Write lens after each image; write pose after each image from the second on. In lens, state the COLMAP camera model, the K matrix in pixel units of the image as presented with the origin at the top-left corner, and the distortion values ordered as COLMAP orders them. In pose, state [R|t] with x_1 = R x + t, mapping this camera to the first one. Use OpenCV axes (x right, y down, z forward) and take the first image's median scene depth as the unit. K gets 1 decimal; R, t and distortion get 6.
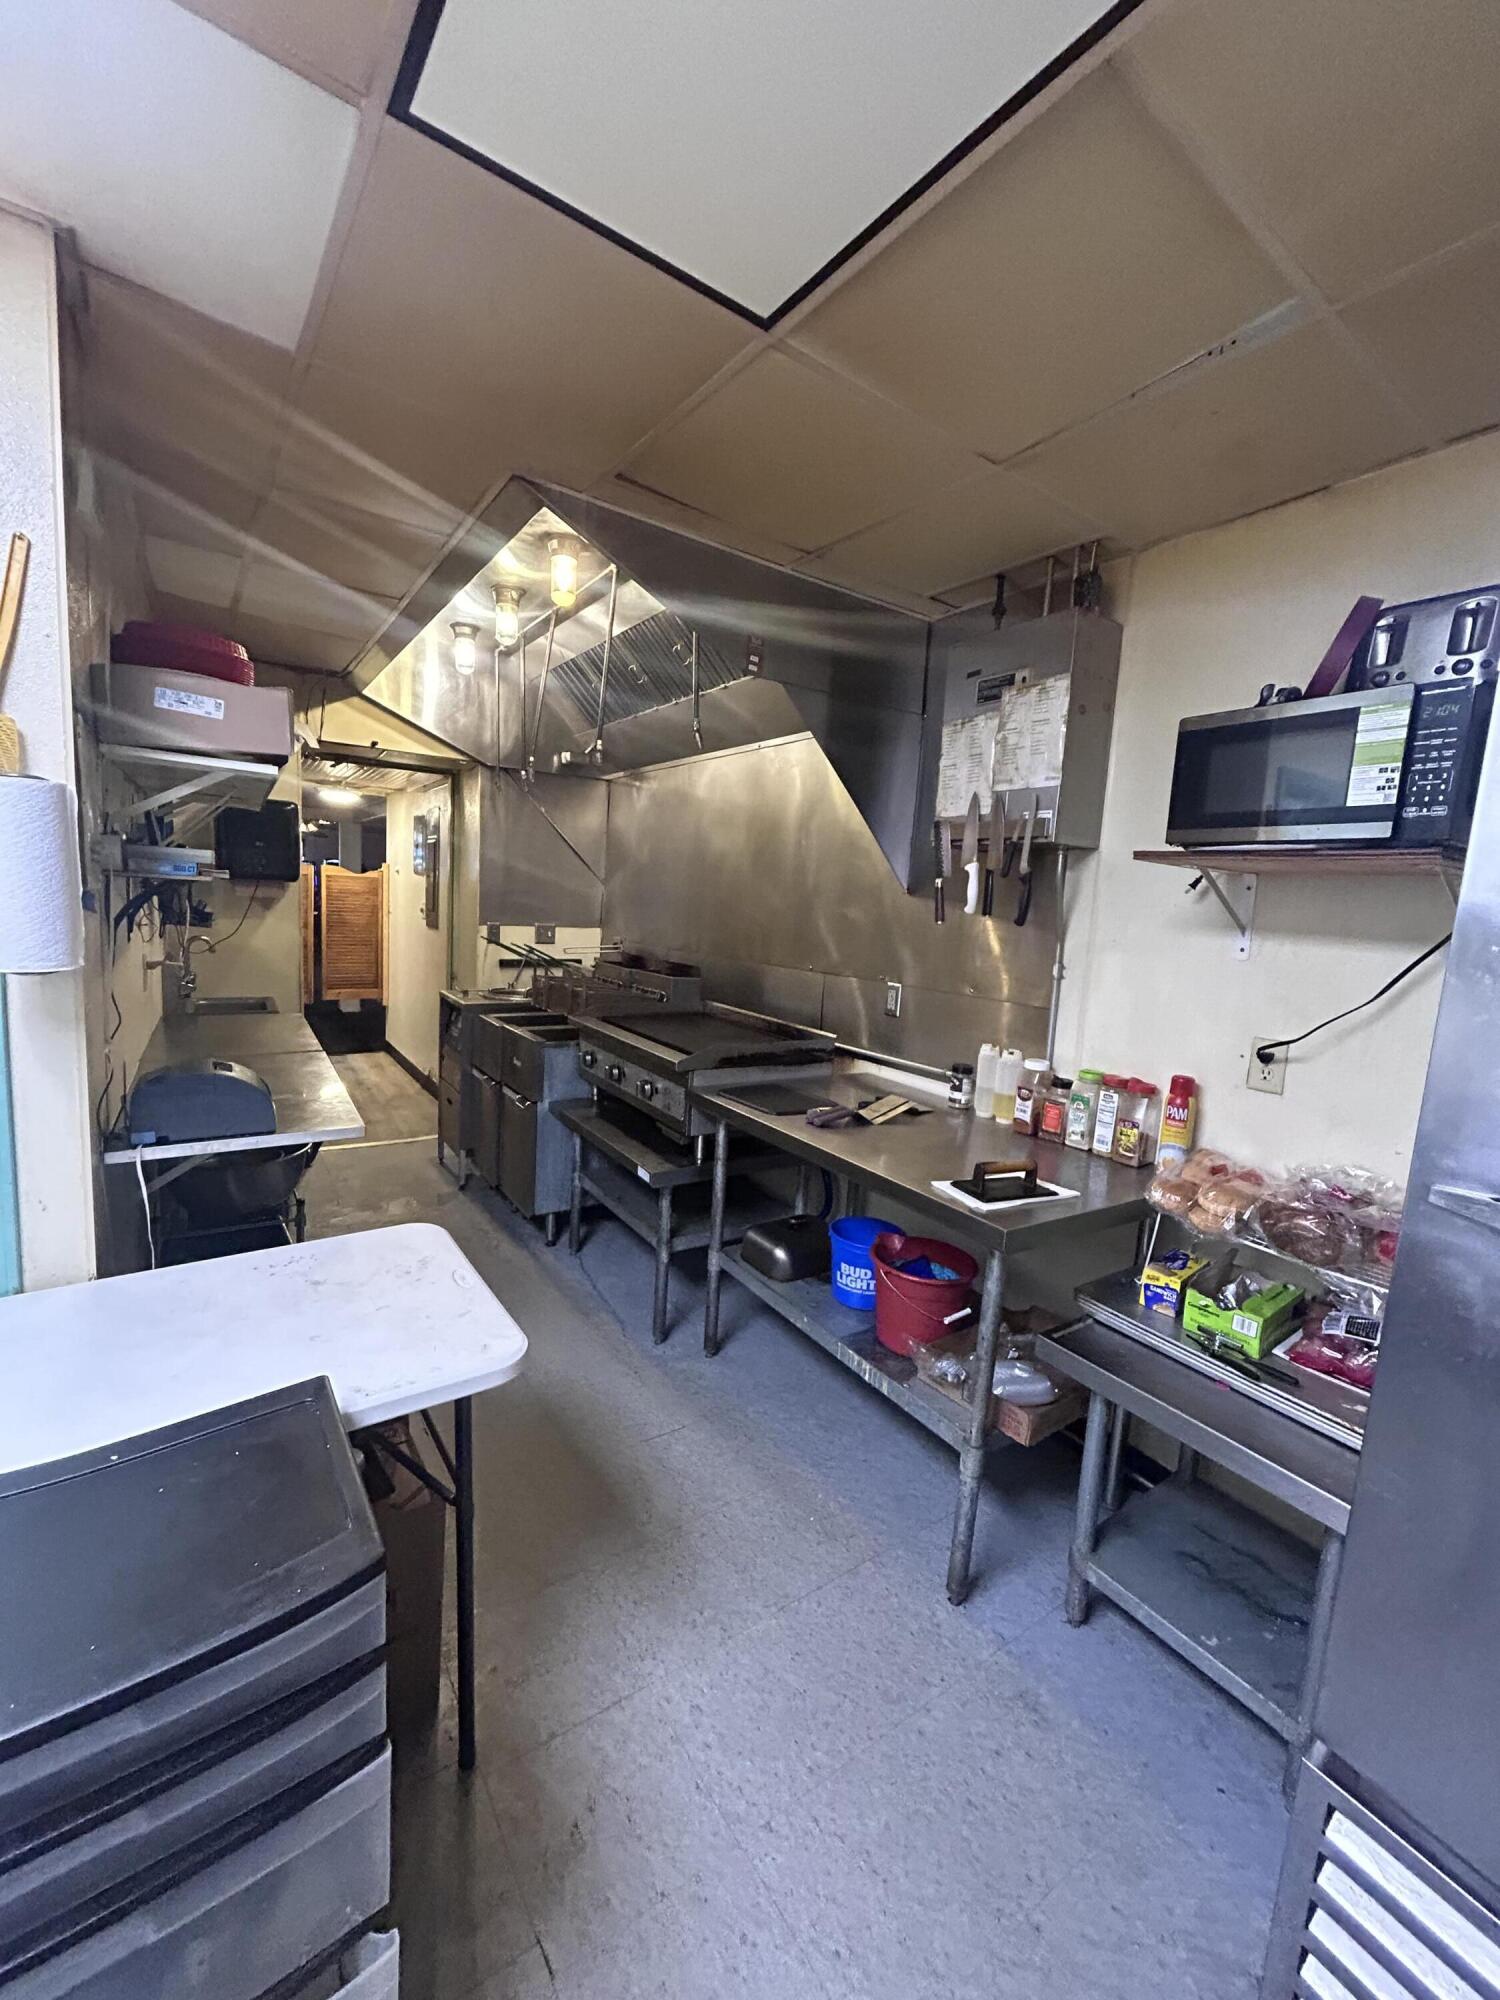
lens RADIAL K [[824.7, 0, 740.4], [0, 824.7, 1004.3], [0, 0, 1]] dist [-0.000643, -0.000408]
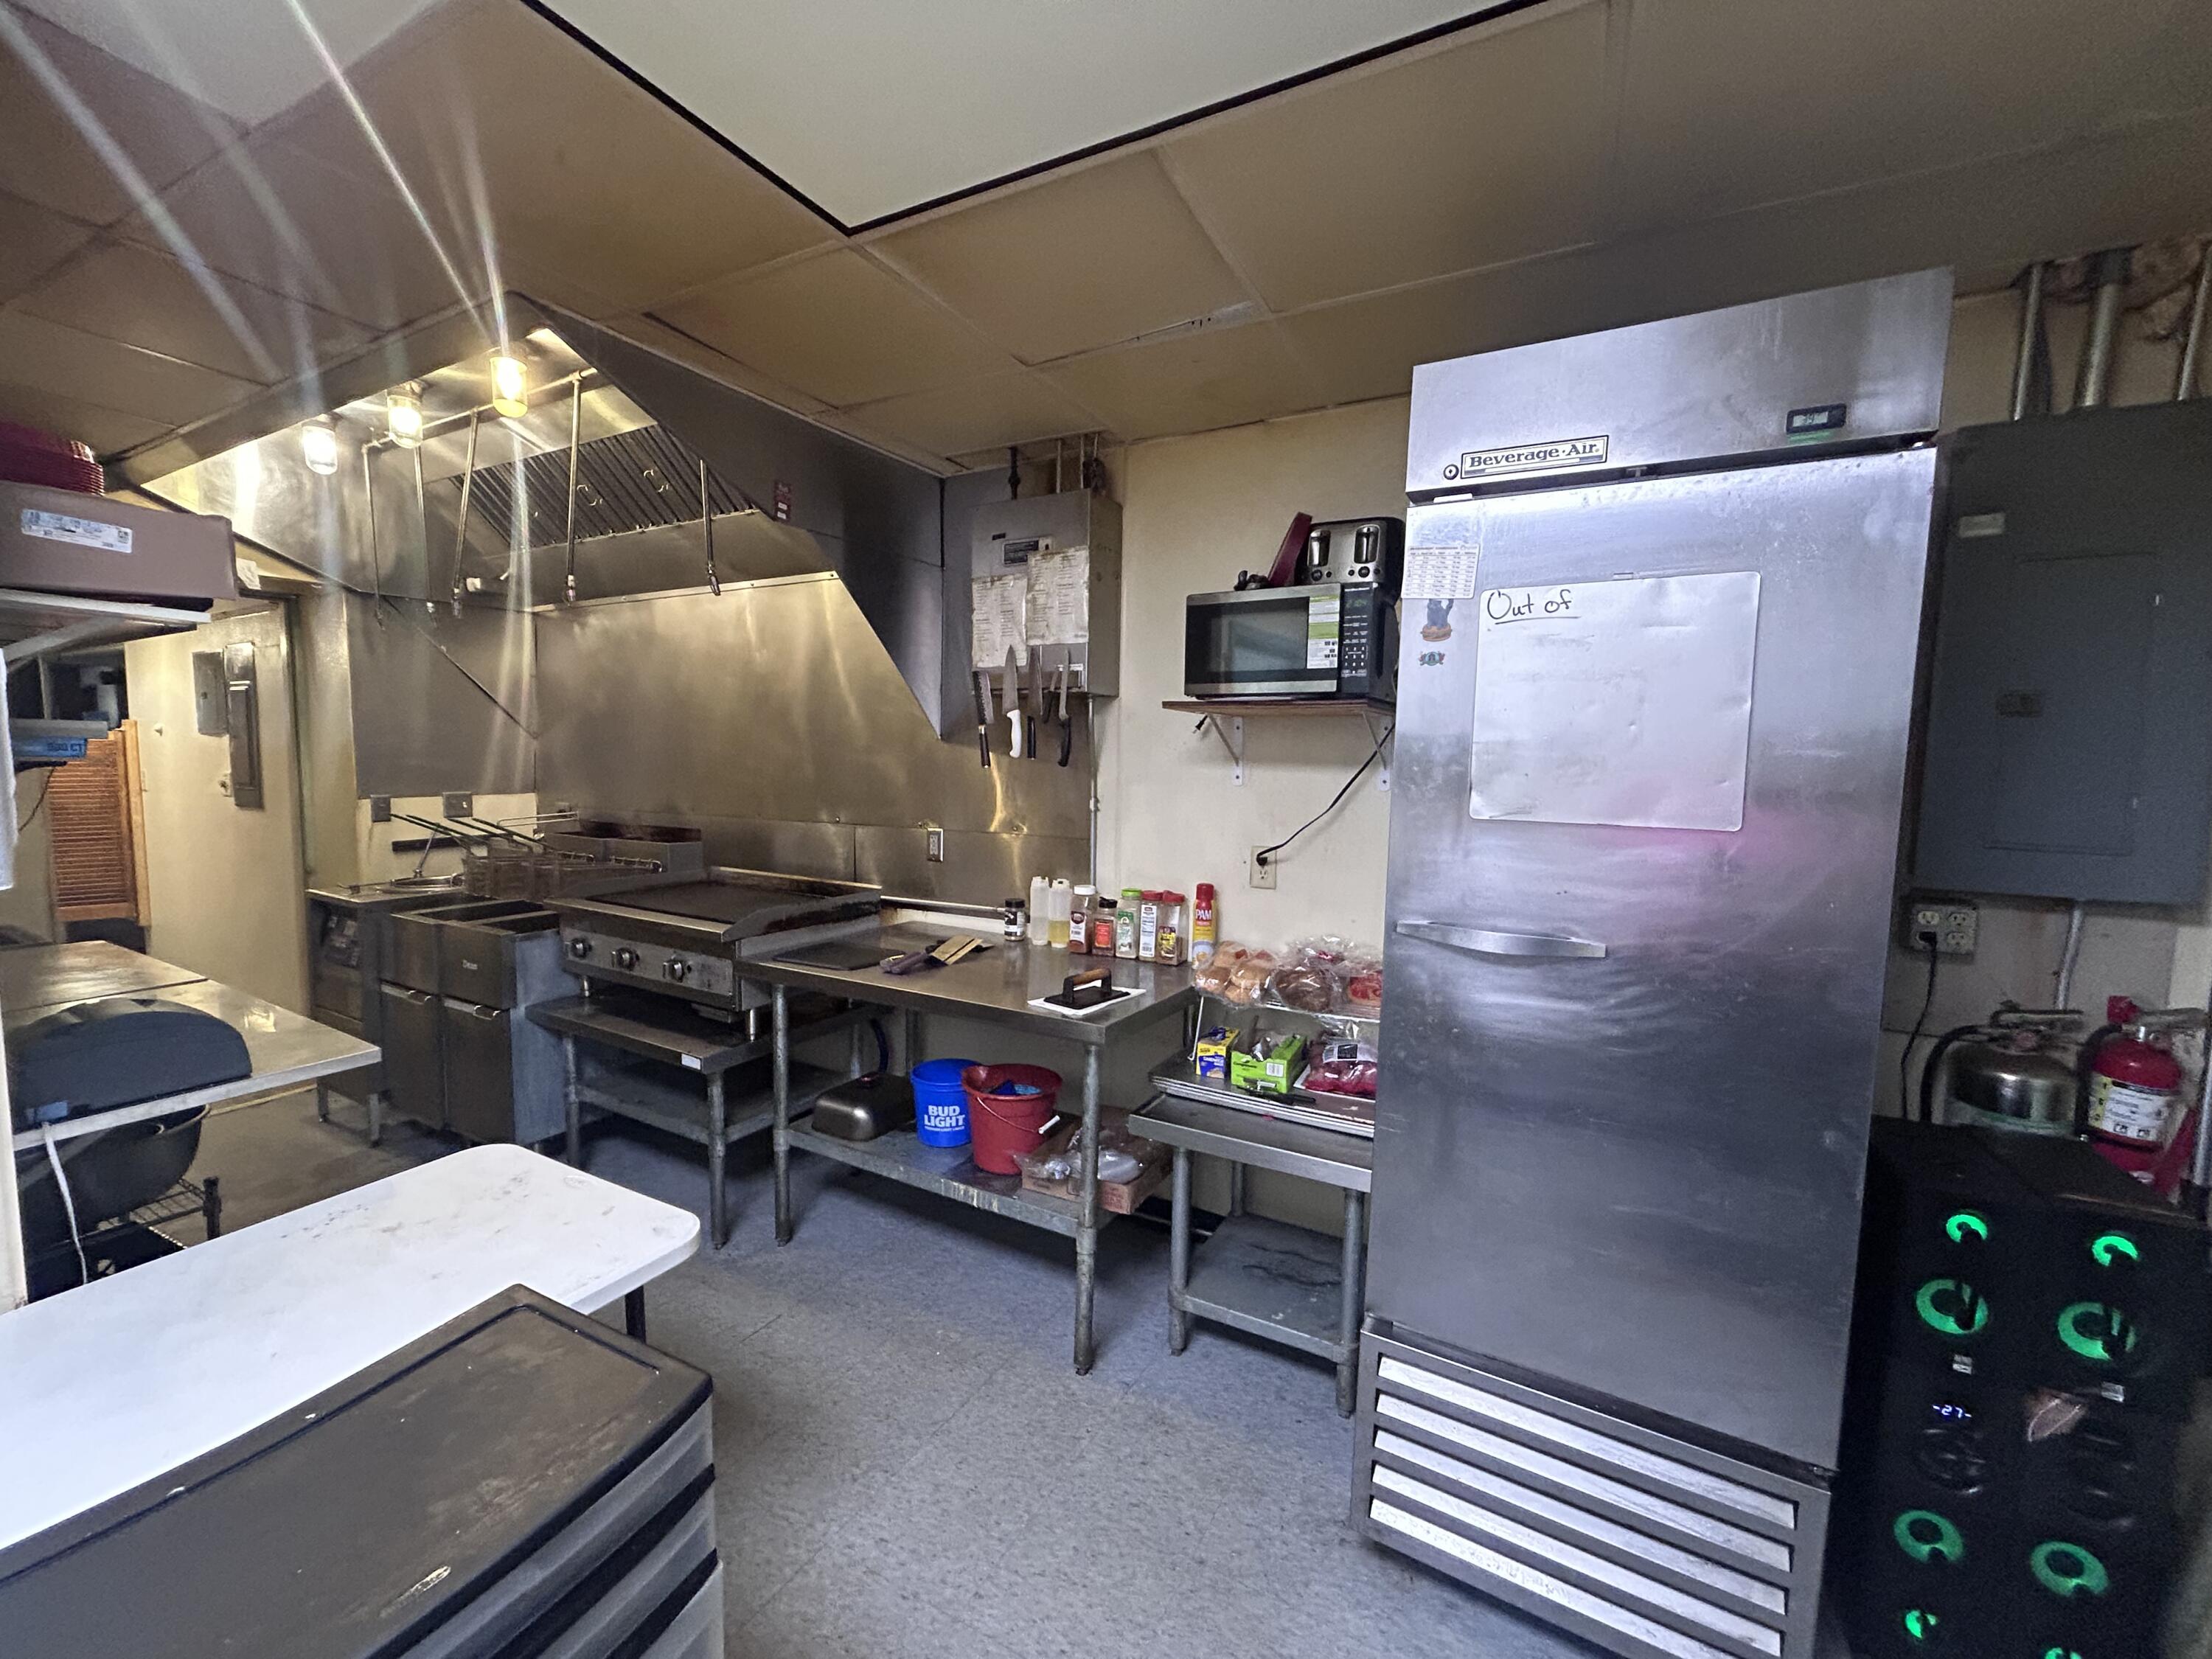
lens RADIAL K [[912.2, 0, 1108.9], [0, 912.2, 839.0], [0, 0, 1]] dist [-0.000643, -0.000408]
pose [[0.890900, -0.085312, 0.446116, -0.173753], [0.093040, 0.995652, 0.004601, 0.002241], [-0.444569, 0.037408, 0.894963, -0.132233]]
